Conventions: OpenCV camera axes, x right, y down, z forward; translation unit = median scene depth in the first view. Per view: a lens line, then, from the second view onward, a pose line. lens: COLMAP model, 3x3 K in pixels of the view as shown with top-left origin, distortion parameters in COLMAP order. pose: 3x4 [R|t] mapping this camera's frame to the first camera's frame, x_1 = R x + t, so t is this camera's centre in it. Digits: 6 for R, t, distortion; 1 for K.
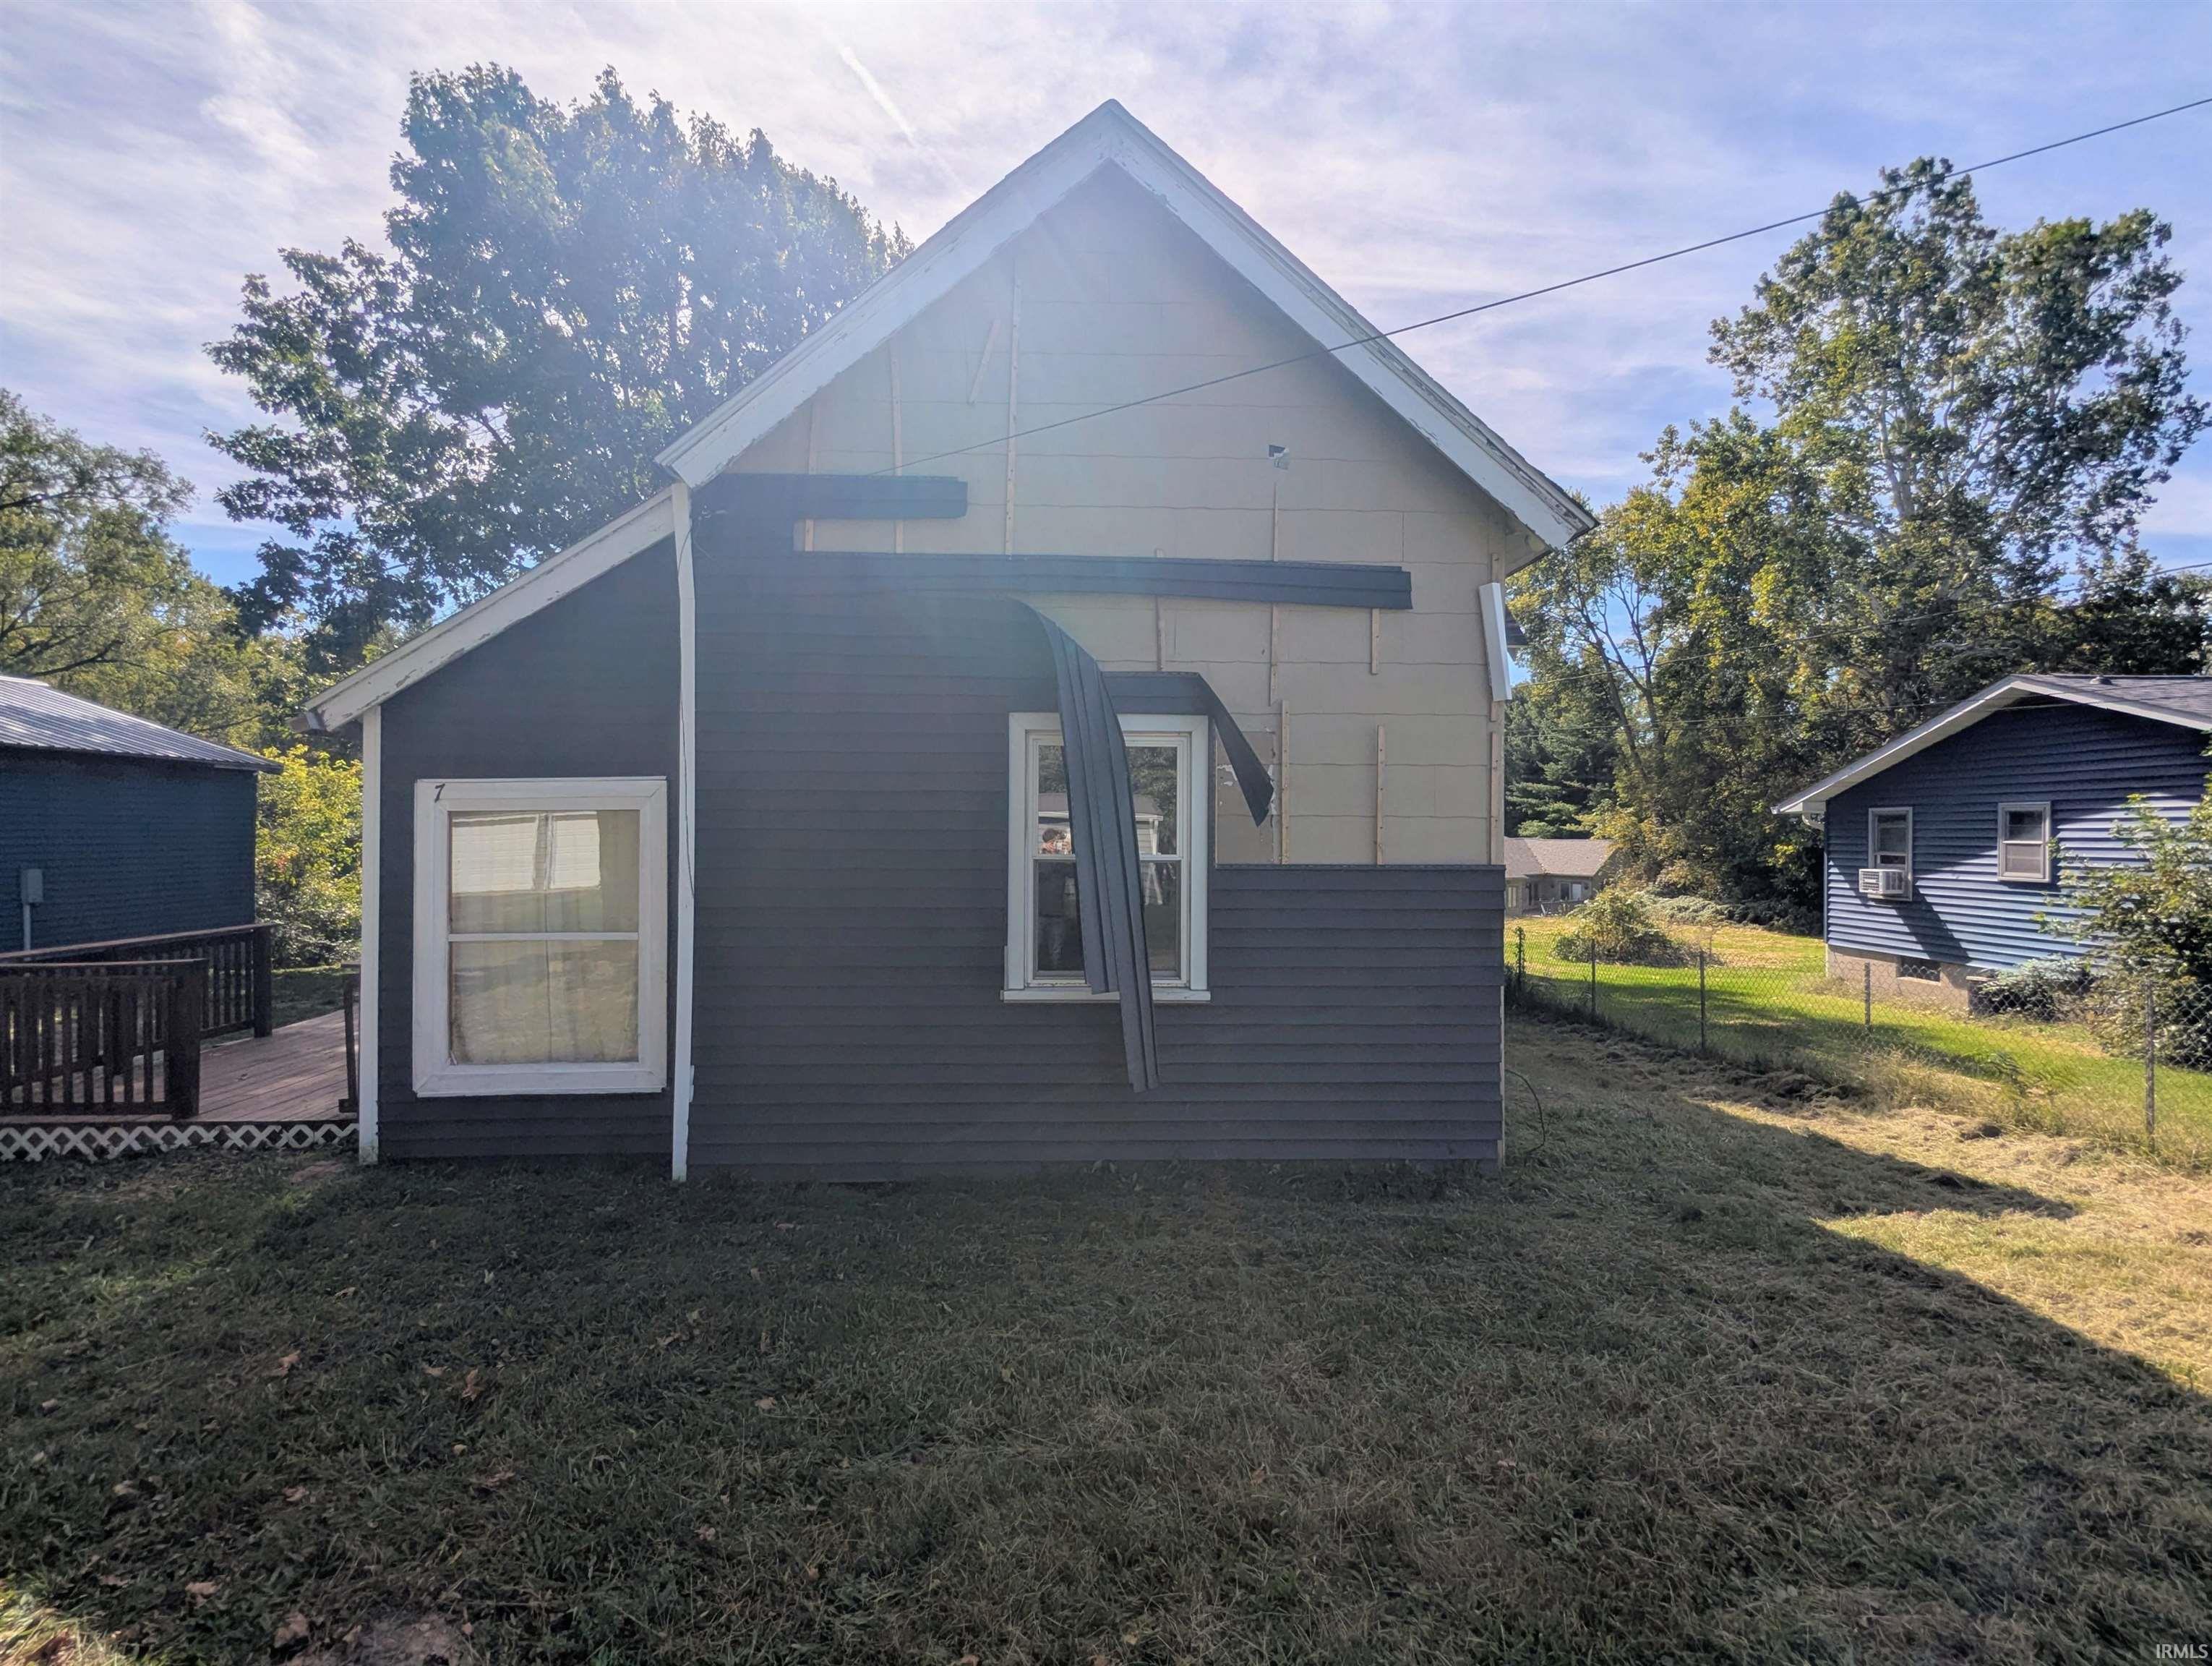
lens RADIAL K [[1049.7, 0, 1108.2], [0, 1049.7, 838.7], [0, 0, 1]] dist [-0.000745, -0.000619]
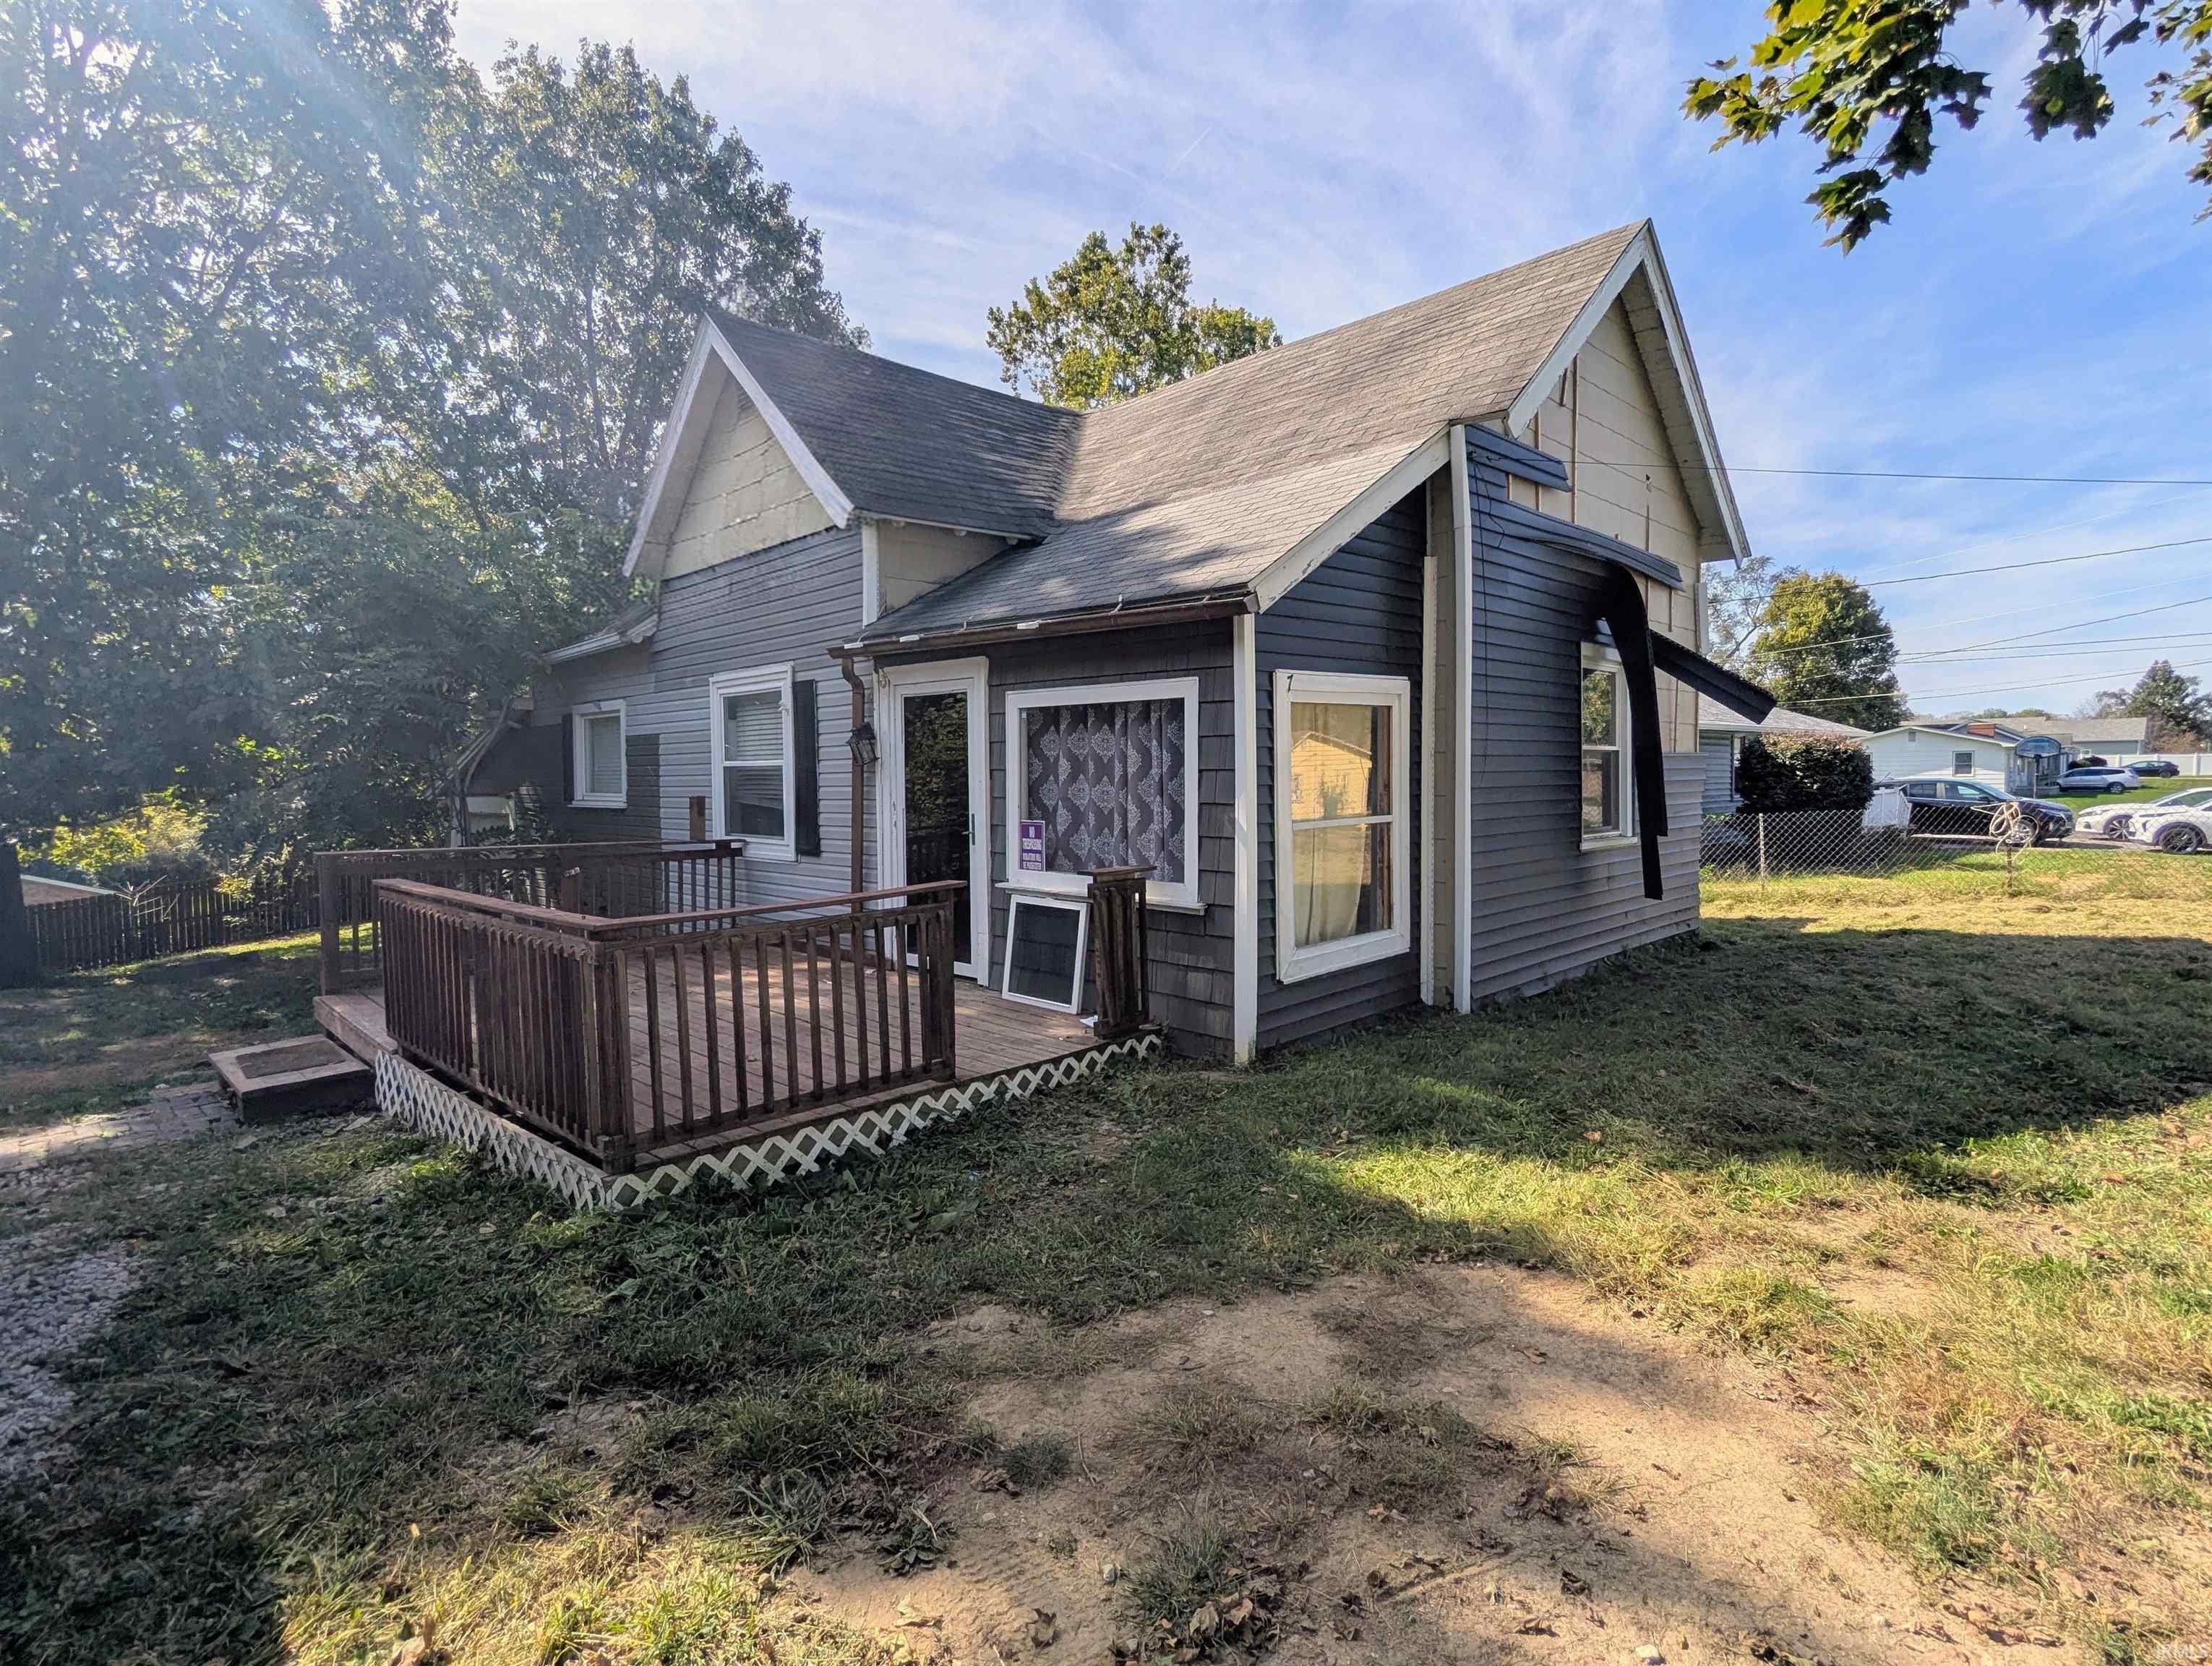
lens RADIAL K [[1122.9, 0, 1103.7], [0, 1122.9, 832.9], [0, 0, 1]] dist [-0.001338, -0.000099]
pose [[0.725192, -0.046526, 0.686973, -1.383651], [0.016884, 0.998616, 0.049809, 0.039871], [-0.688339, -0.024523, 0.724974, 0.307279]]
